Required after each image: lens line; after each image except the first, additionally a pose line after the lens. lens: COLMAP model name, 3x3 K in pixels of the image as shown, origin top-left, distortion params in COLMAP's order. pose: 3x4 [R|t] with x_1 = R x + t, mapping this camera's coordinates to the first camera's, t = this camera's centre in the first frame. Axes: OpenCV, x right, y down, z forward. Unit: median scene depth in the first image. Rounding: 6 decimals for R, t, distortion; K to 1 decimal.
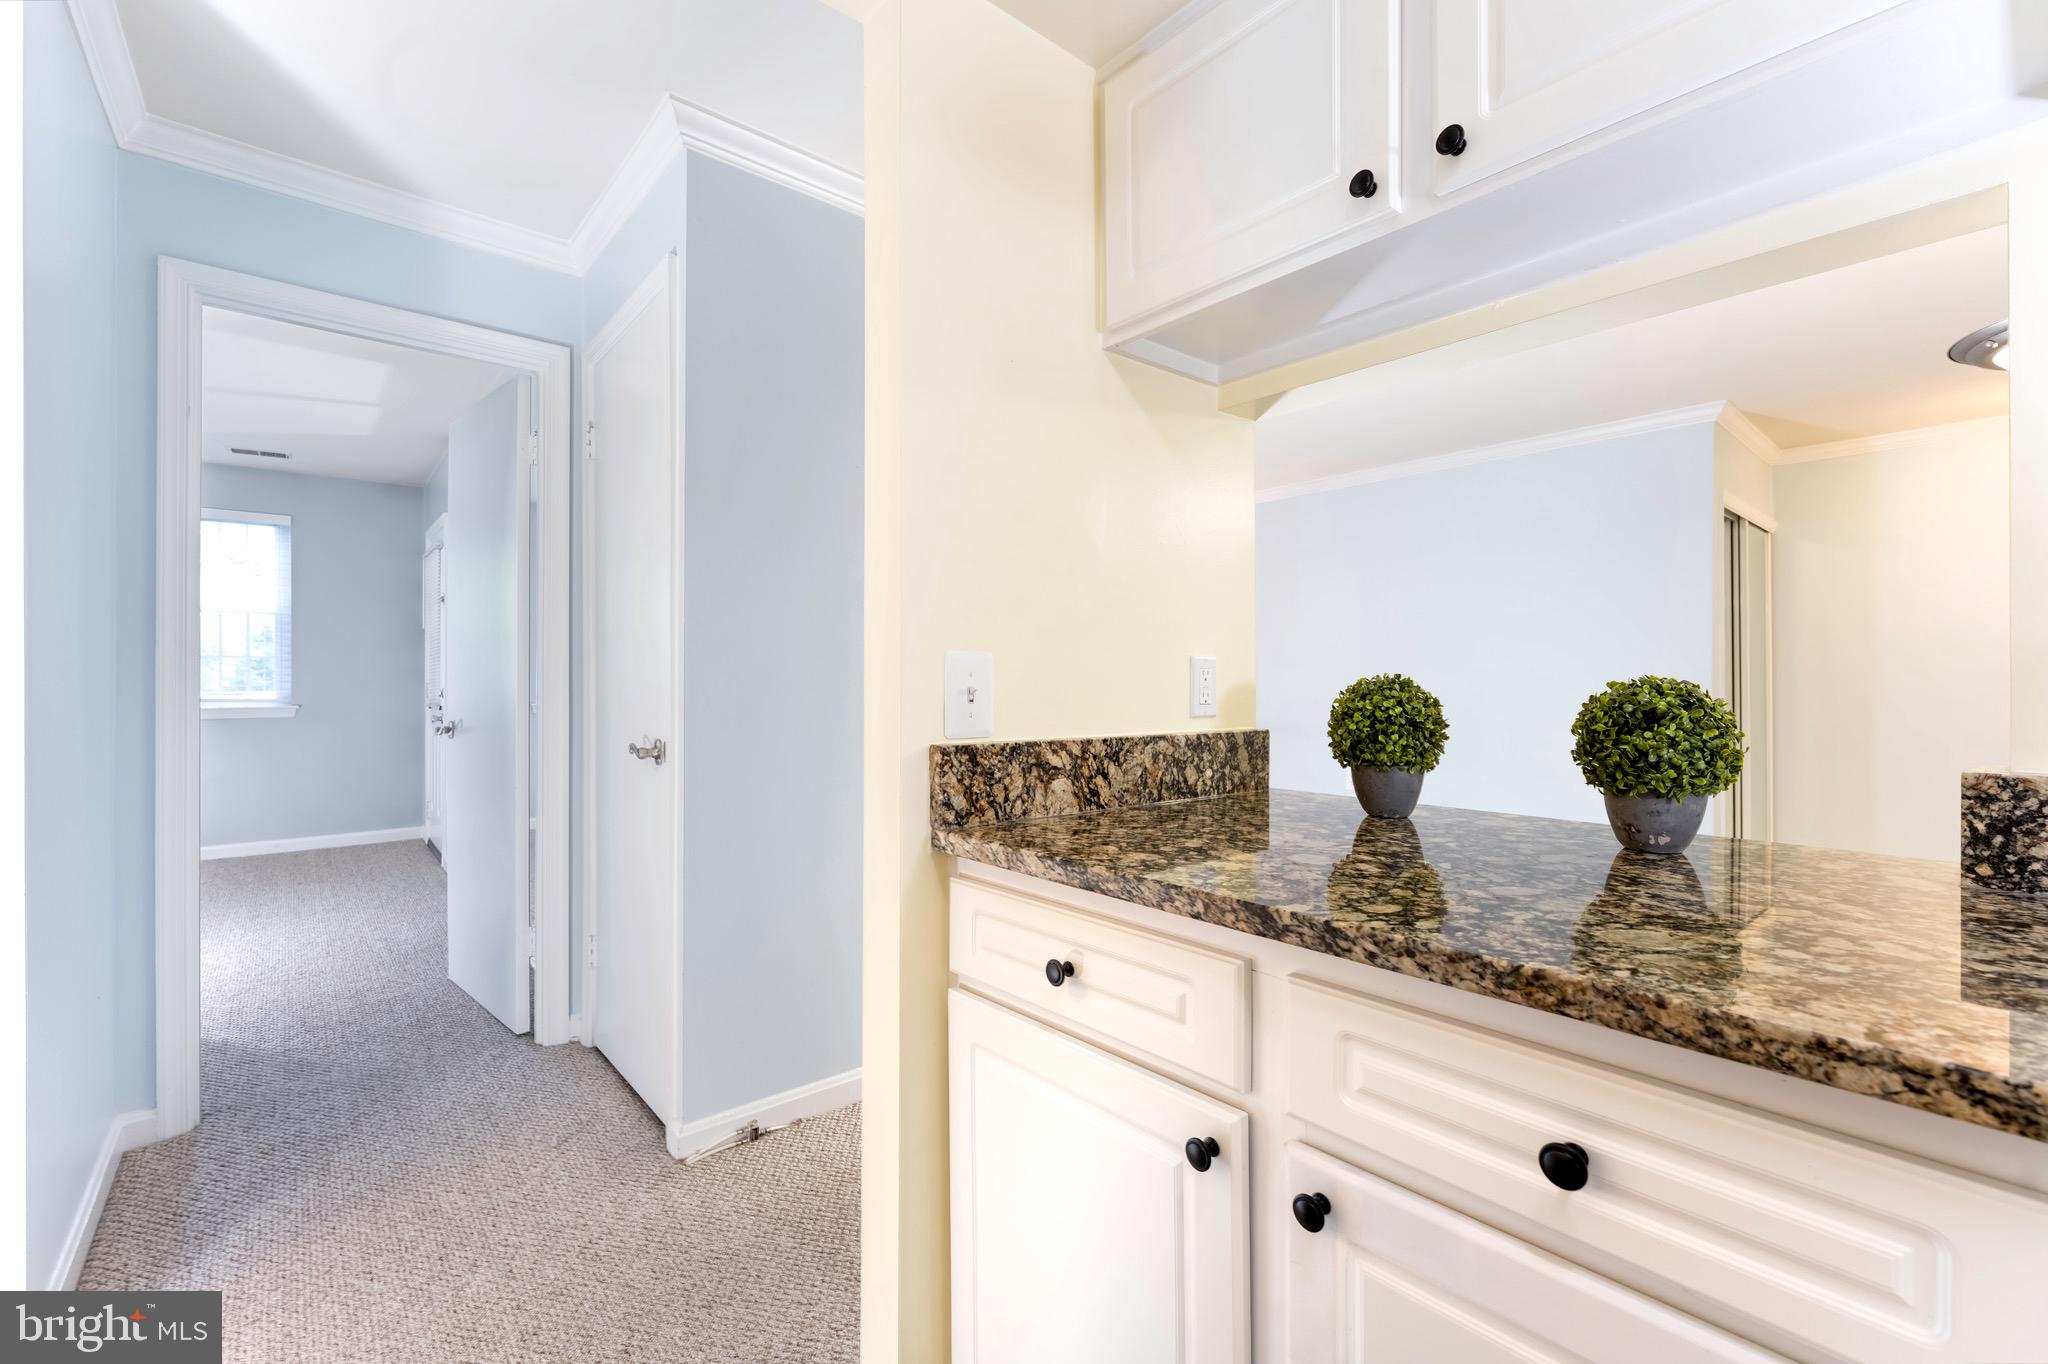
lens RADIAL K [[877.3, 0, 980.7], [0, 877.3, 687.8], [0, 0, 1]] dist [-0.001618, -0.000091]
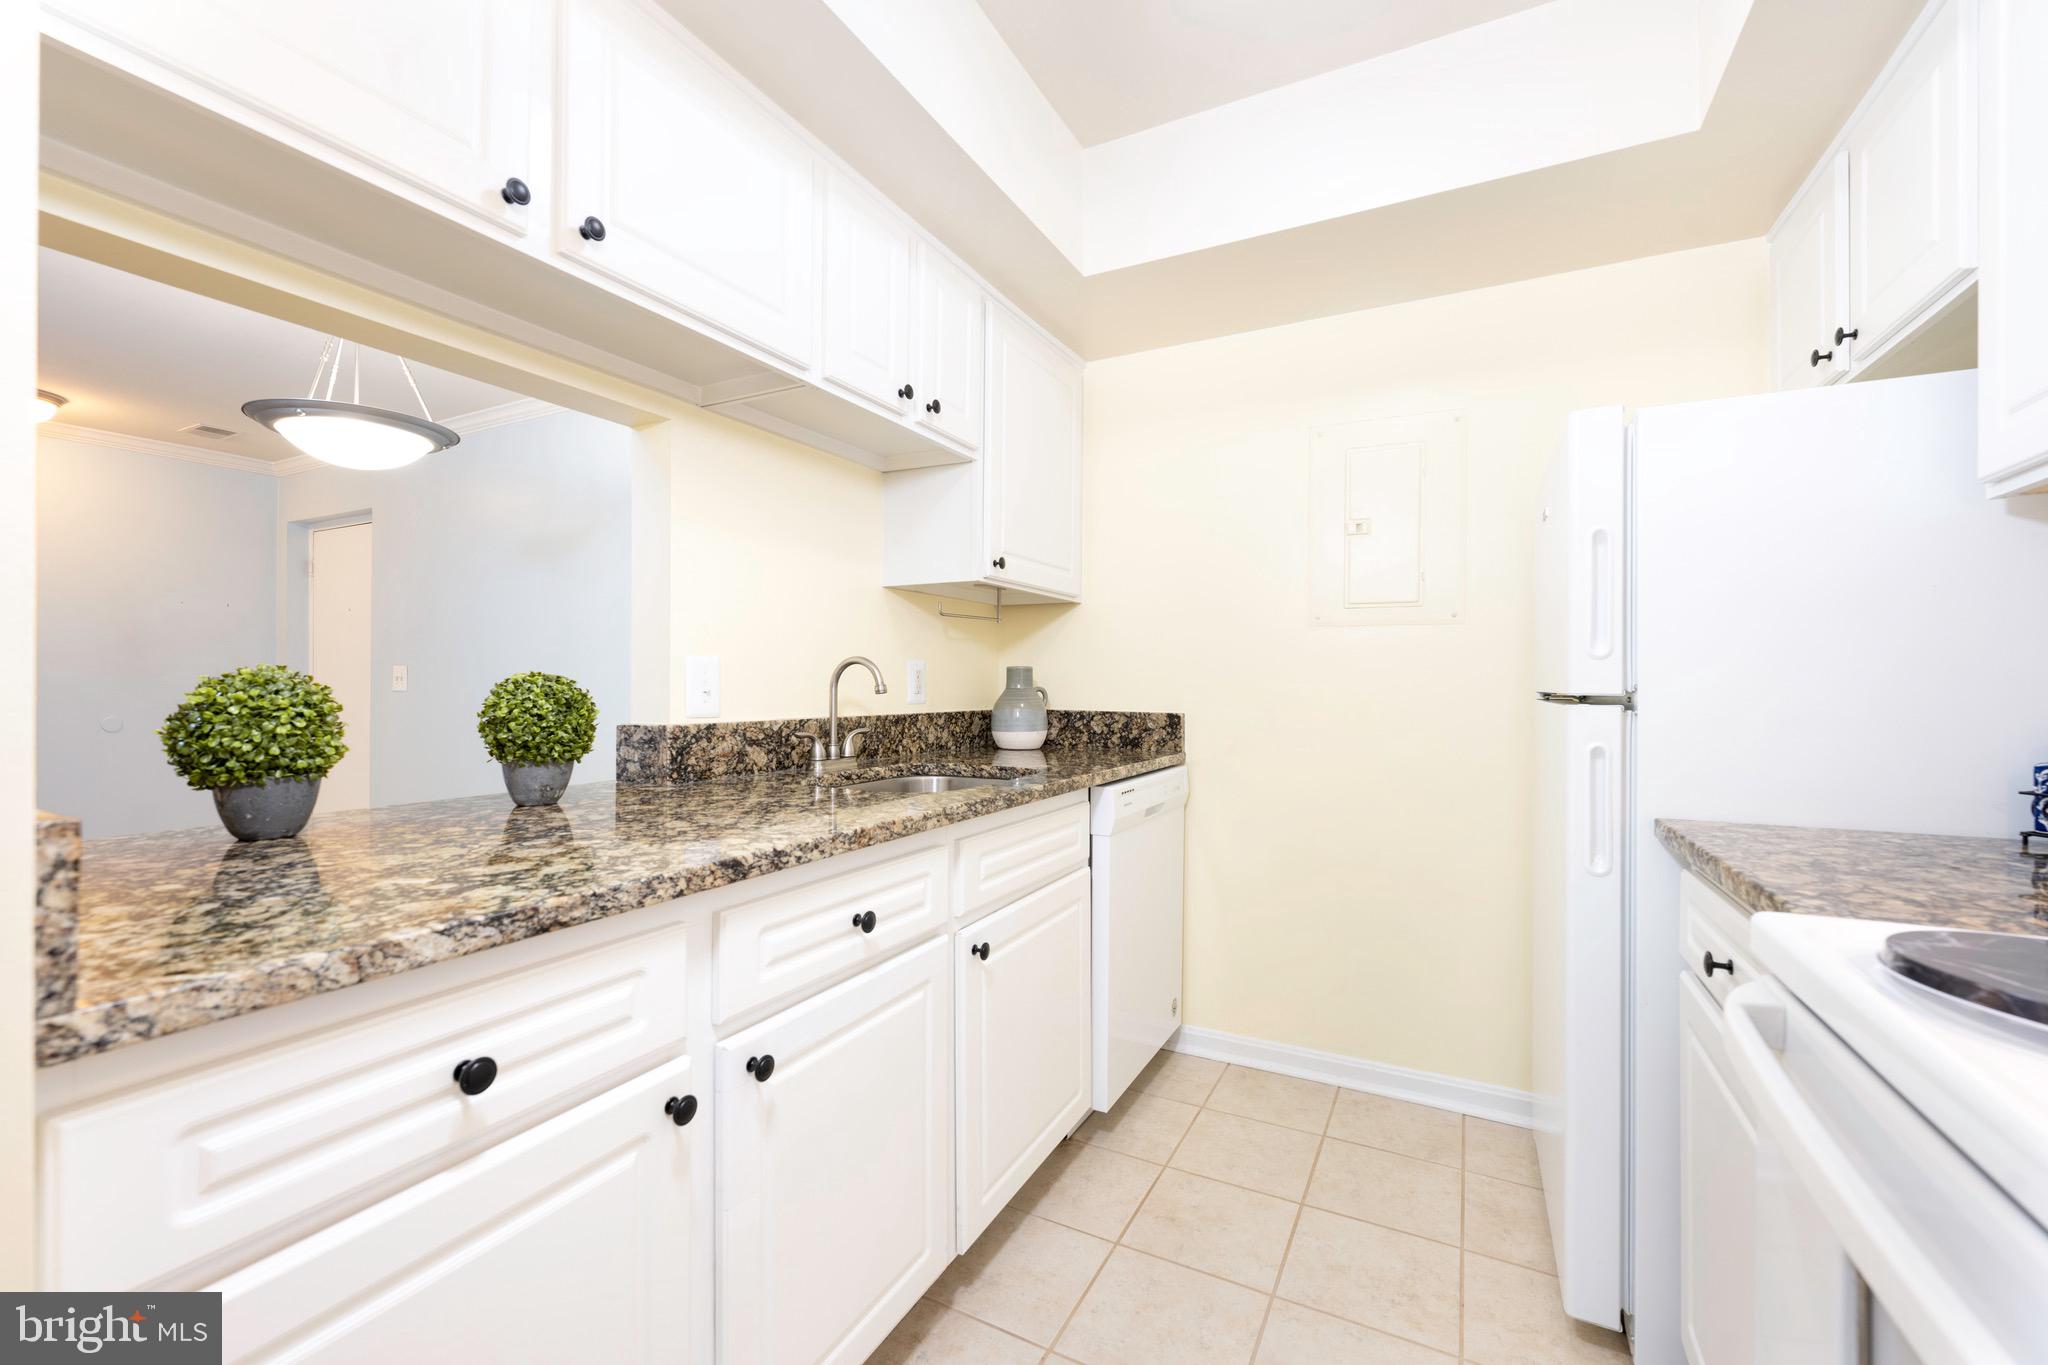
lens RADIAL K [[825.6, 0, 1024.0], [0, 825.6, 682.5], [0, 0, 1]] dist [0.001721, 0.000266]
pose [[-0.386186, -0.005703, 0.922403, -0.895432], [0.003264, 0.999966, 0.007550, -0.011216], [-0.922415, 0.005927, -0.386155, 1.029506]]
